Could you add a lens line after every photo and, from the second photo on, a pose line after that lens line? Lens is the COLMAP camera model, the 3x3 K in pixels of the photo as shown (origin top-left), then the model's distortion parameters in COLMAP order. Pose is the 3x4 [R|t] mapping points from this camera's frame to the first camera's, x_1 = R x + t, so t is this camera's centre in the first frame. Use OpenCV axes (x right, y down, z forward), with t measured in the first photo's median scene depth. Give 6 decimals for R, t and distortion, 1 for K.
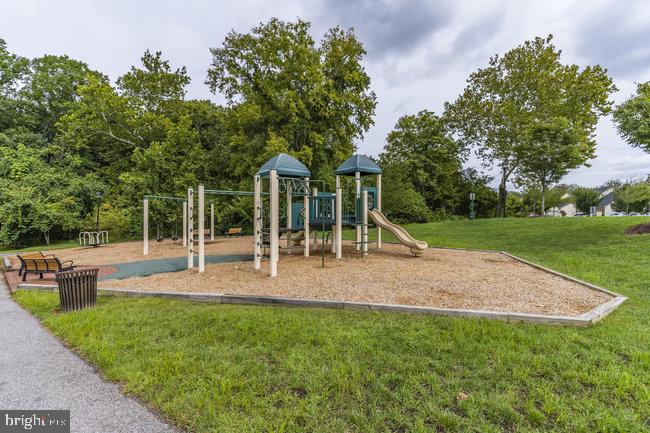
lens RADIAL K [[300.5, 0, 325.0], [0, 300.5, 216.5], [0, 0, 1]] dist [0.001140, 0.000490]
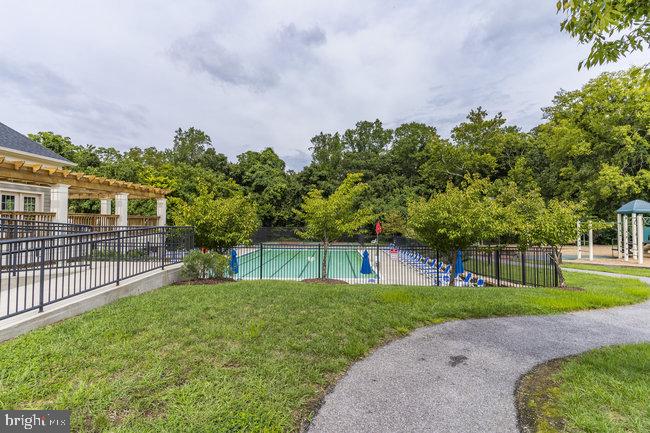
lens RADIAL K [[300.5, 0, 325.0], [0, 300.5, 216.5], [0, 0, 1]] dist [0.001140, 0.000490]
pose [[0.670867, -0.009321, -0.741519, -0.027380], [-0.003264, 0.999874, -0.015521, -0.034814], [0.741570, 0.012833, 0.670752, -0.635966]]
